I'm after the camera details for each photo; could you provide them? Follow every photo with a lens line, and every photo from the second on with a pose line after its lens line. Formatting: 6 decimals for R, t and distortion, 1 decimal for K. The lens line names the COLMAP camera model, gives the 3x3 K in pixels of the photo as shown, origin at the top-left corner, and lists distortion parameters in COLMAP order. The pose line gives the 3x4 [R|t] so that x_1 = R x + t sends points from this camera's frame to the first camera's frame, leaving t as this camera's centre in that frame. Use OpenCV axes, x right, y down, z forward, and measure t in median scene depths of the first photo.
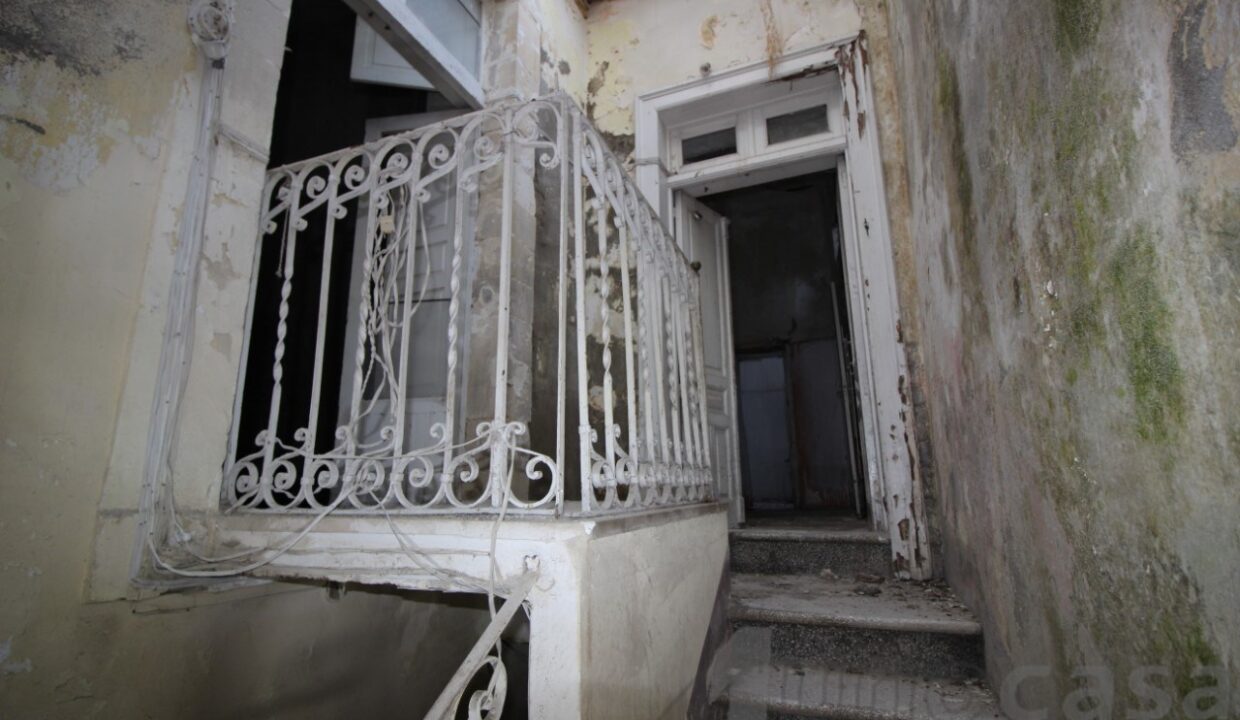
lens RADIAL K [[571.9, 0, 624.6], [0, 571.9, 354.2], [0, 0, 1]] dist [-0.006910, -0.006335]
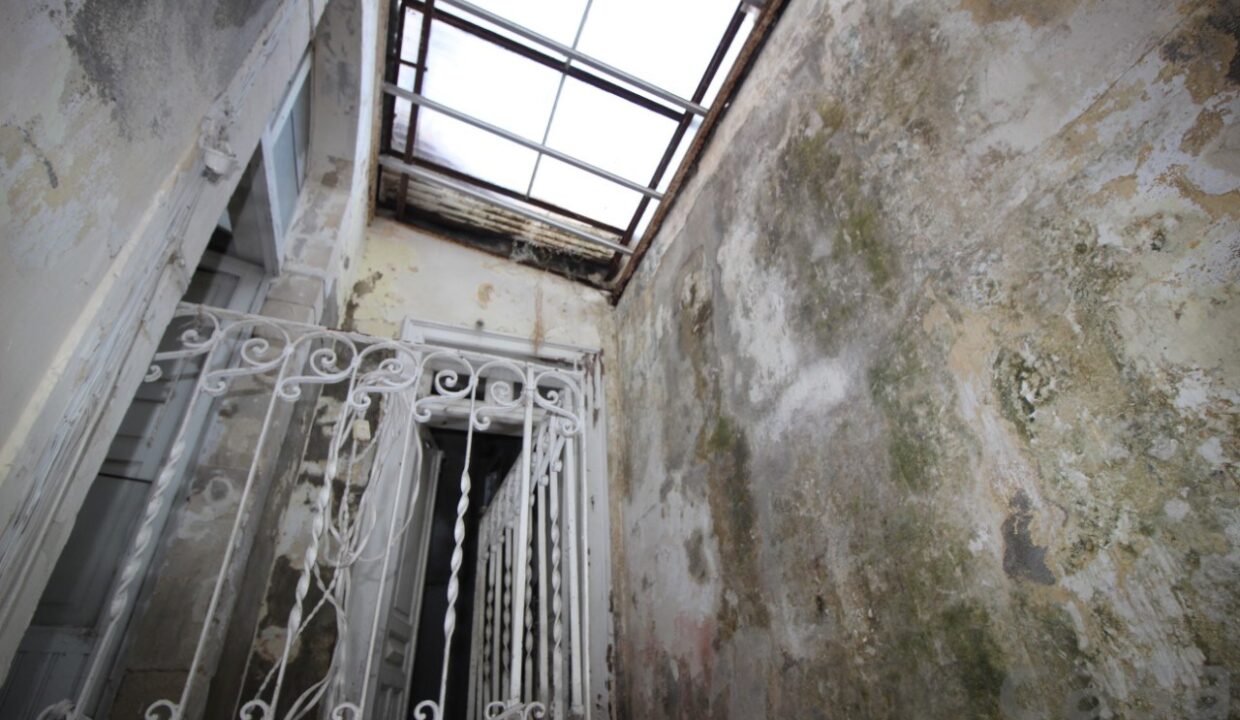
lens RADIAL K [[571.9, 0, 620.7], [0, 571.9, 355.5], [0, 0, 1]] dist [-0.006910, -0.006335]
pose [[0.729647, 0.361733, 0.580314, -0.359764], [-0.112868, 0.900697, -0.419530, -0.005696], [-0.674445, 0.240610, 0.698019, 0.058634]]
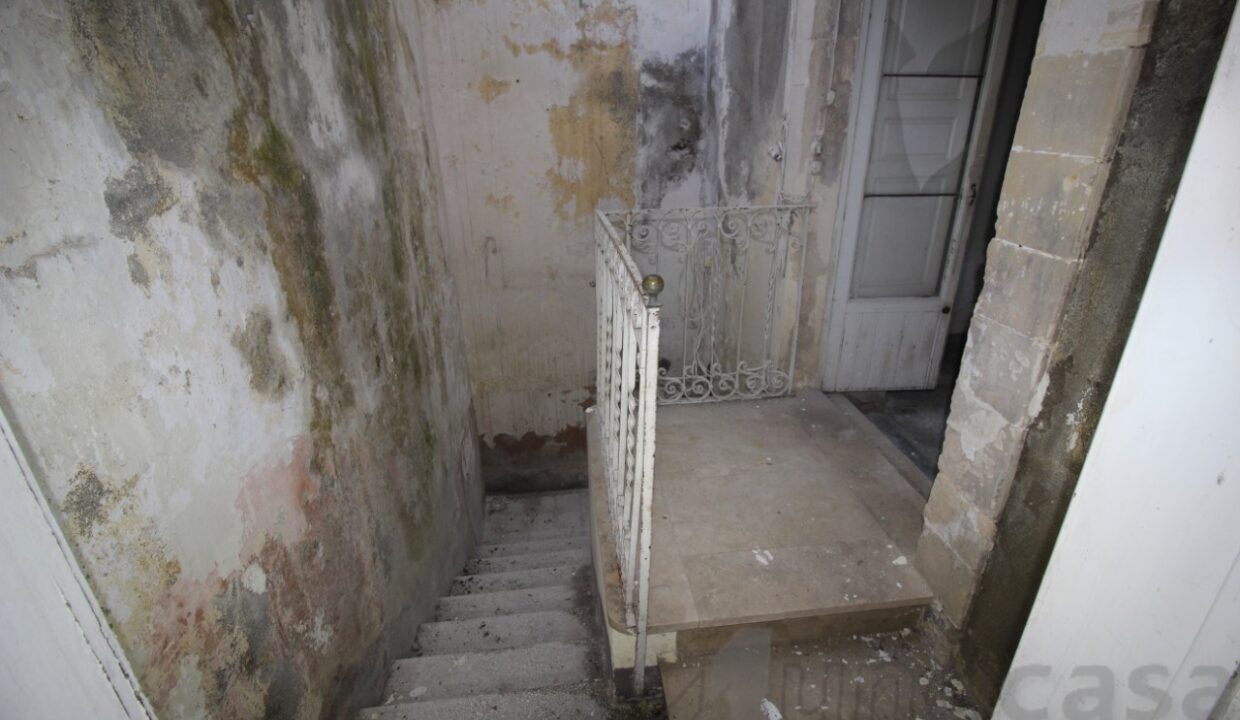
lens RADIAL K [[571.9, 0, 621.2], [0, 571.9, 358.9], [0, 0, 1]] dist [-0.006910, -0.006335]
pose [[-0.881908, 0.206087, -0.423988, 0.339249], [0.122870, 0.968782, 0.215322, -0.188172], [0.455127, 0.137799, -0.879699, 1.322230]]
